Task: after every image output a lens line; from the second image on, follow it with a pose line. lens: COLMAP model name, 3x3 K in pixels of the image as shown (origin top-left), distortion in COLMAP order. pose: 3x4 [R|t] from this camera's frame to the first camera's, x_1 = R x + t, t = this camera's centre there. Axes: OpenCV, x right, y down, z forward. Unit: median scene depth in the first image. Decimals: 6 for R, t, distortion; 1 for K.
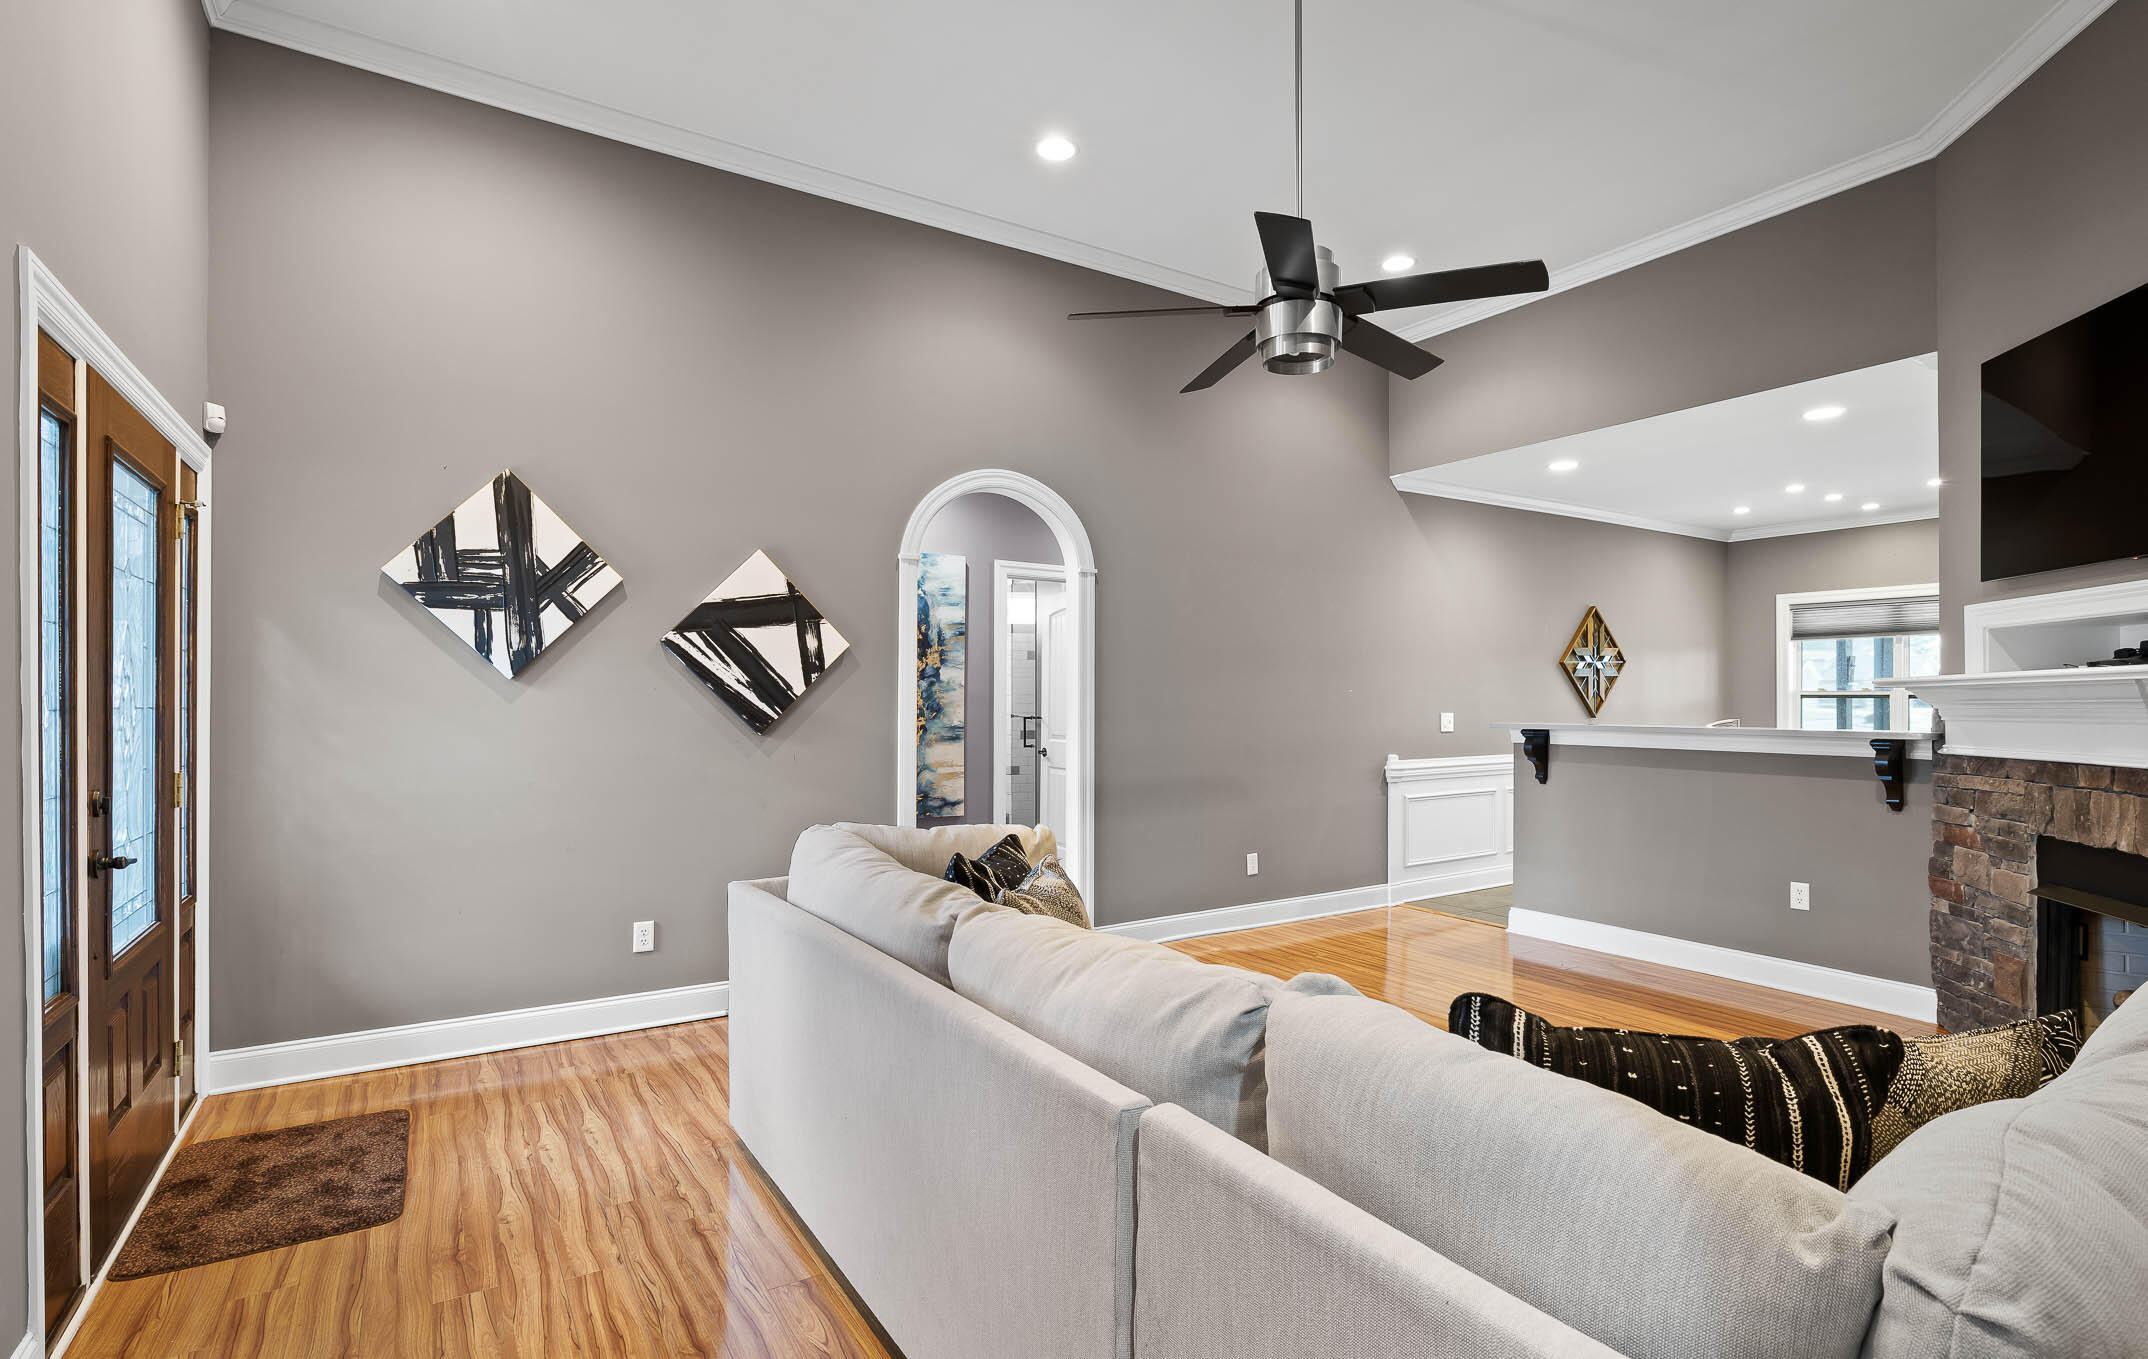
lens RADIAL K [[1041.6, 0, 1089.5], [0, 1041.6, 686.4], [0, 0, 1]] dist [-0.006155, -0.000576]
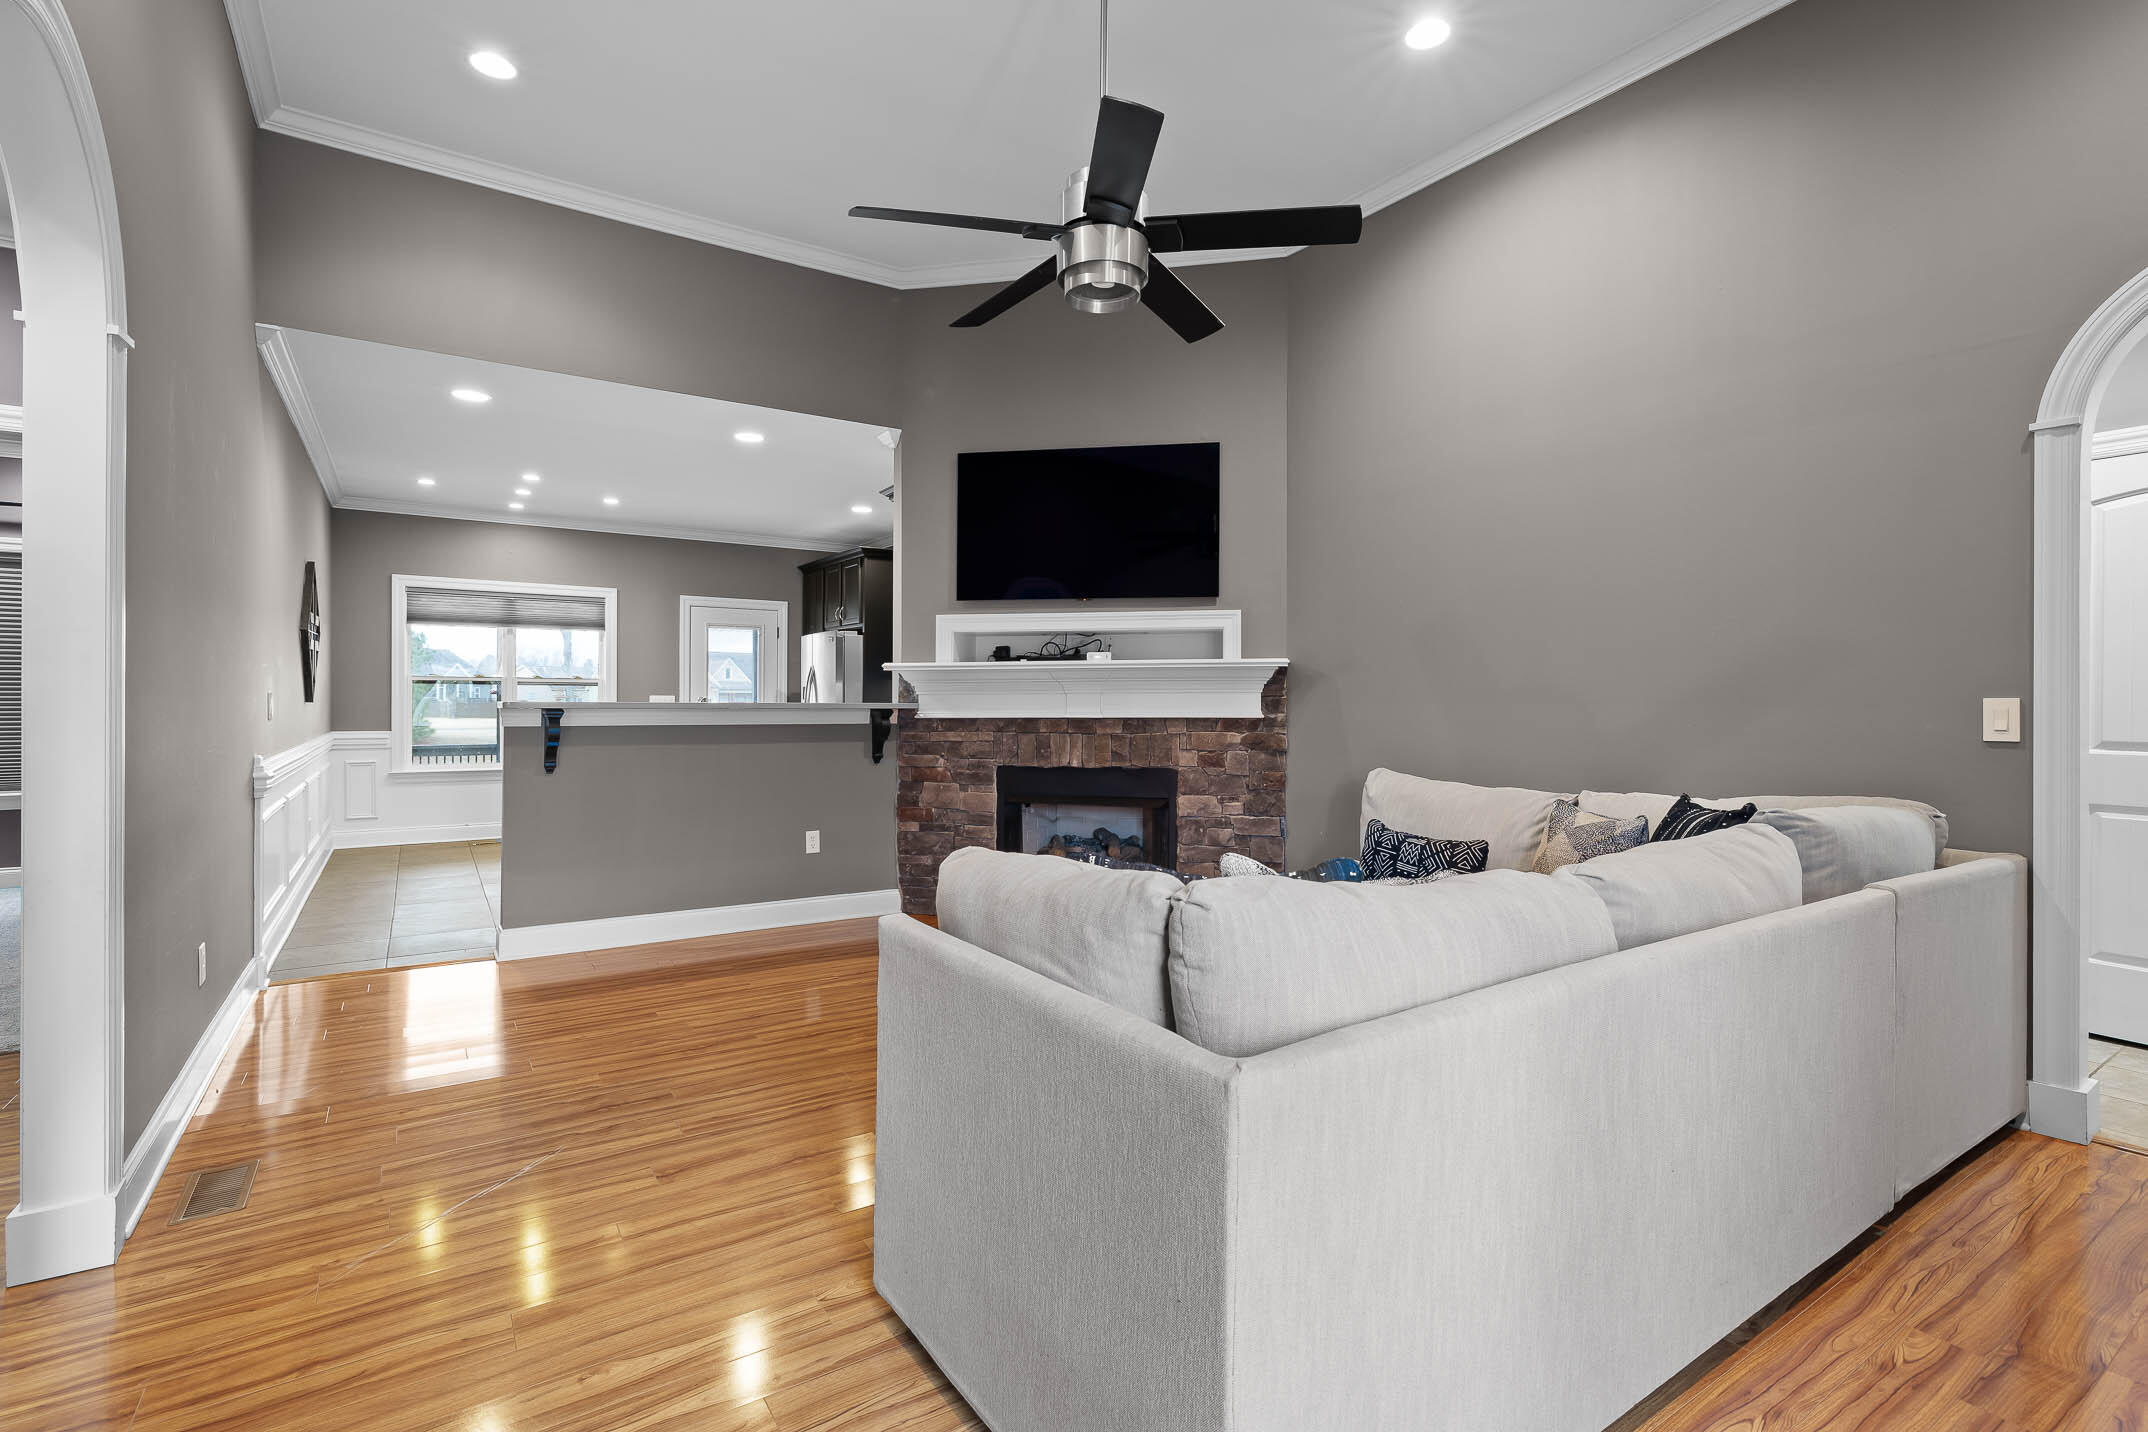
lens RADIAL K [[992.8, 0, 1075.4], [0, 992.8, 700.2], [0, 0, 1]] dist [-0.013064, 0.000242]
pose [[-0.022047, 0.002079, 0.999755, -0.536267], [-0.015315, 0.999880, -0.002417, 0.040750], [-0.999640, -0.015365, -0.022012, 0.823879]]
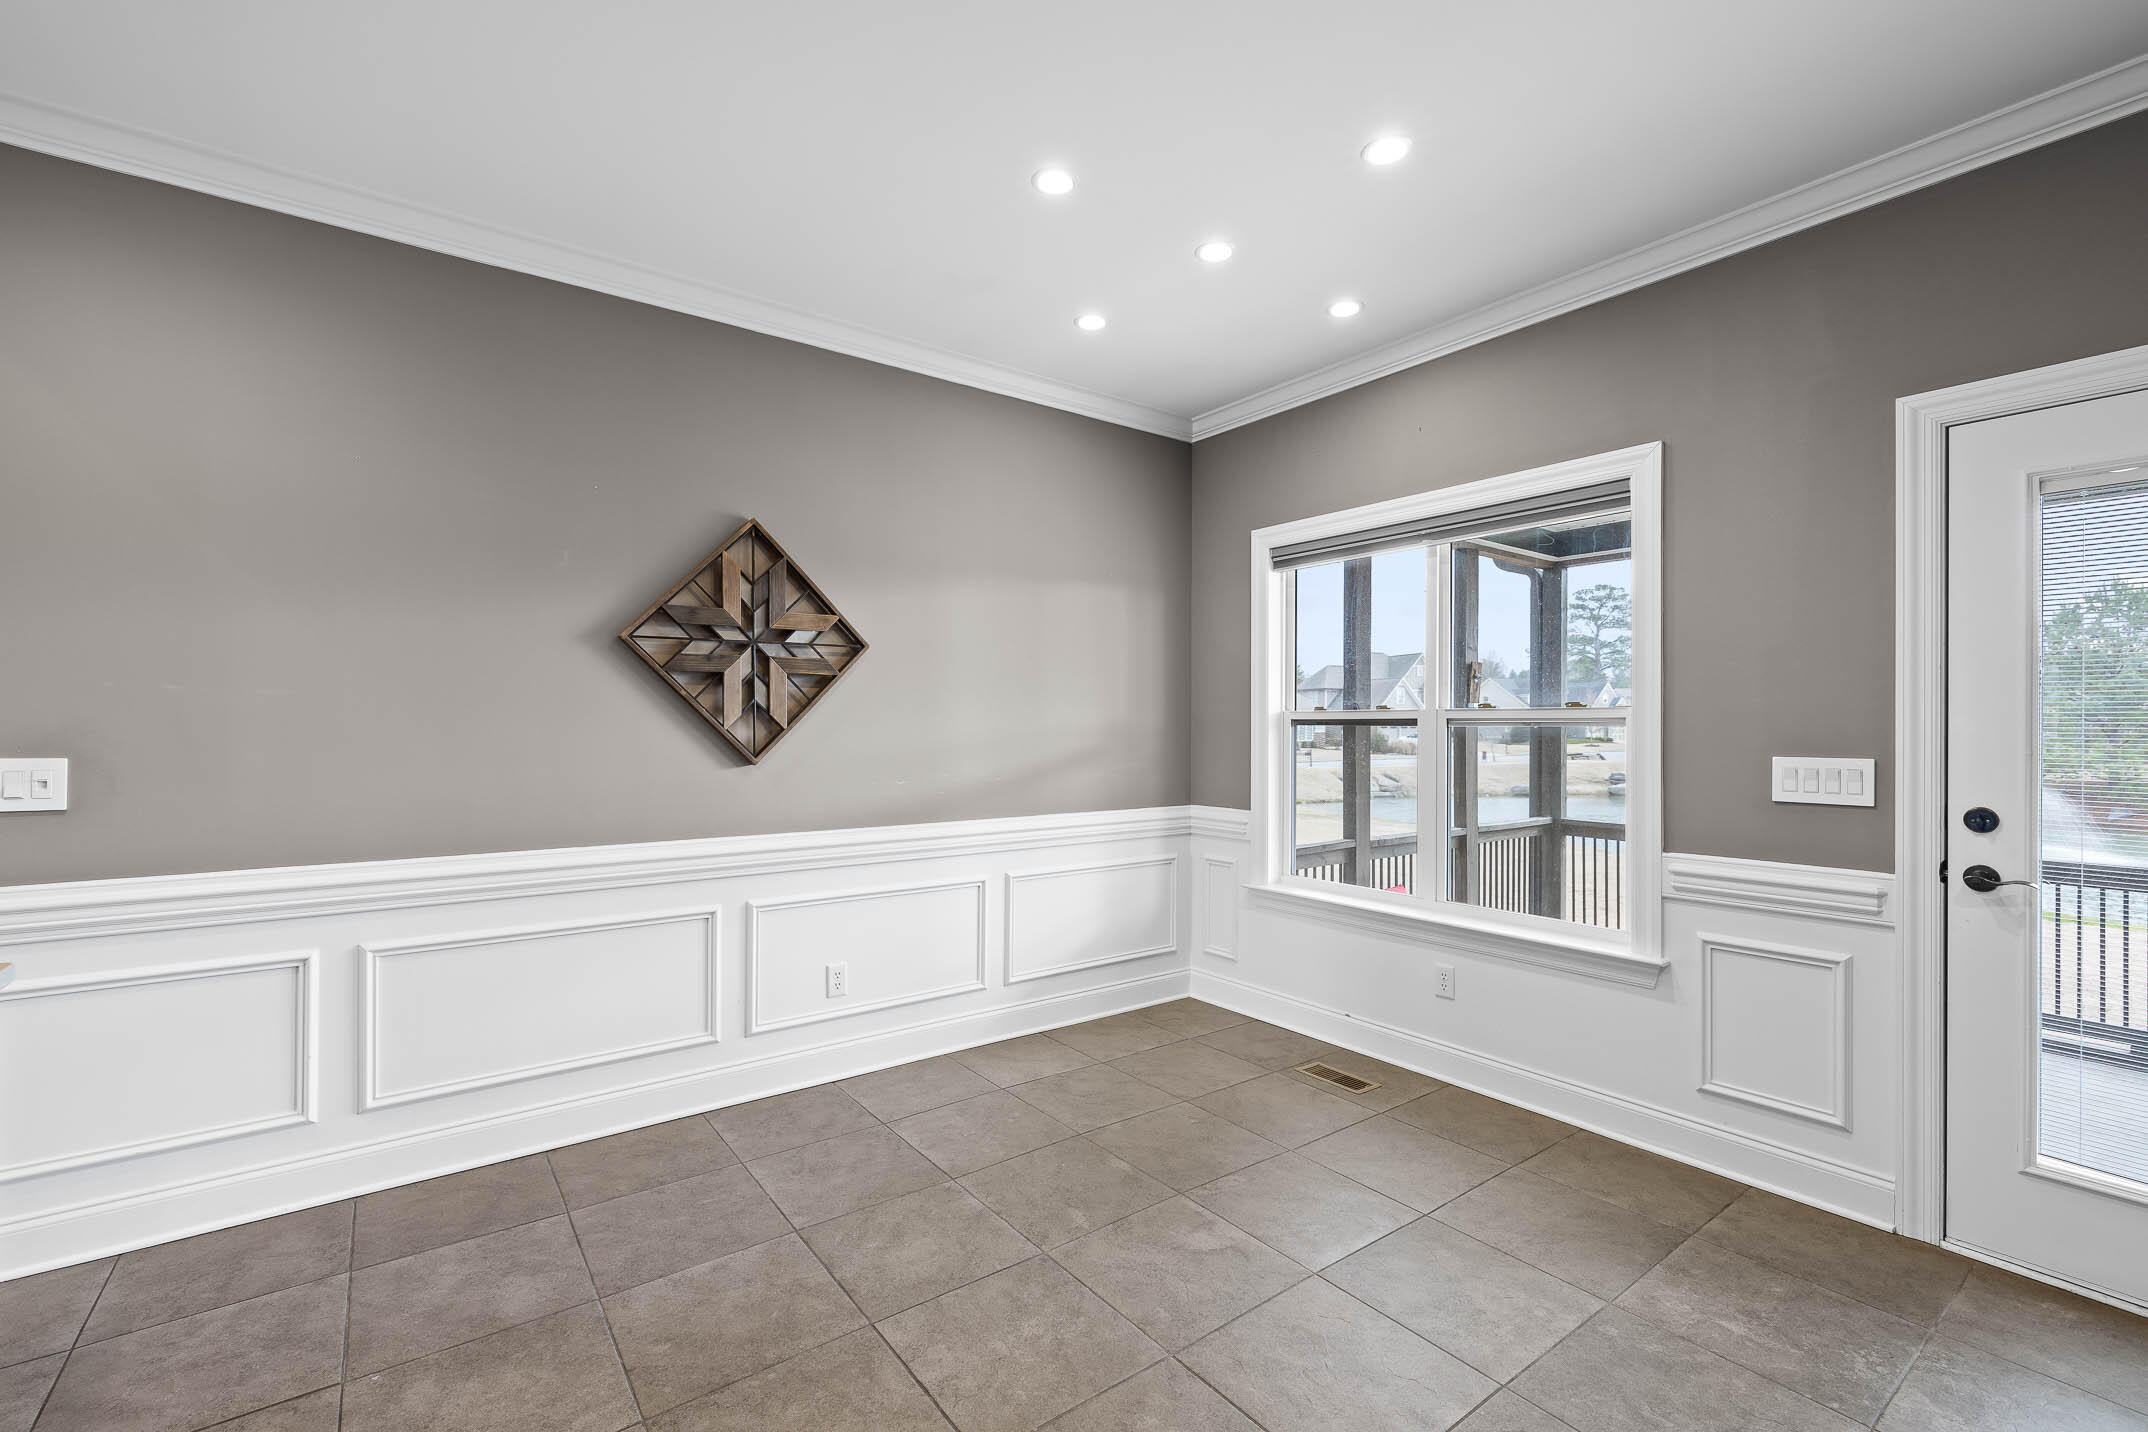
lens RADIAL K [[923.3, 0, 1082.3], [0, 923.3, 725.5], [0, 0, 1]] dist [-0.000111, 0.000020]
pose [[0.997298, 0.006211, 0.073203, 1.135315], [-0.006728, 0.999954, 0.006825, 0.017697], [-0.073157, -0.007299, 0.997294, 1.119991]]
